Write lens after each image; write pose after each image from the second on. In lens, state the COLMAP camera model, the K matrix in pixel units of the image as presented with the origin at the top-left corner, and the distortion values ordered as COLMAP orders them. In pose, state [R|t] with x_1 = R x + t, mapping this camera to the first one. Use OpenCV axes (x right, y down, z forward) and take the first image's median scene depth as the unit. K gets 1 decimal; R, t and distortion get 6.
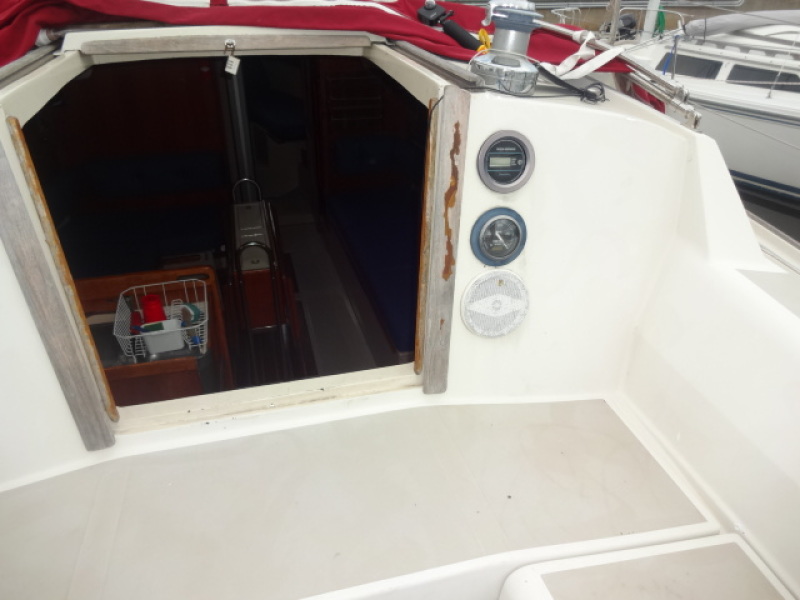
lens RADIAL K [[590.2, 0, 400.0], [0, 590.2, 300.0], [0, 0, 1]] dist [0.005739, 0.005938]
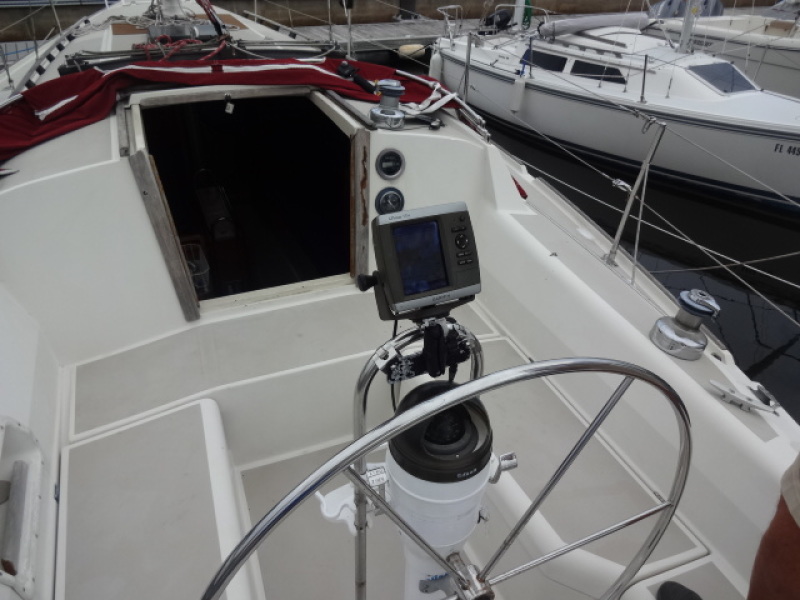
lens RADIAL K [[590.2, 0, 400.0], [0, 590.2, 300.0], [0, 0, 1]] dist [0.005739, 0.005938]
pose [[0.988676, -0.068858, 0.133333, -0.066563], [0.061937, 0.996542, 0.055386, 0.088110], [-0.136686, -0.046500, 0.989522, -0.780196]]
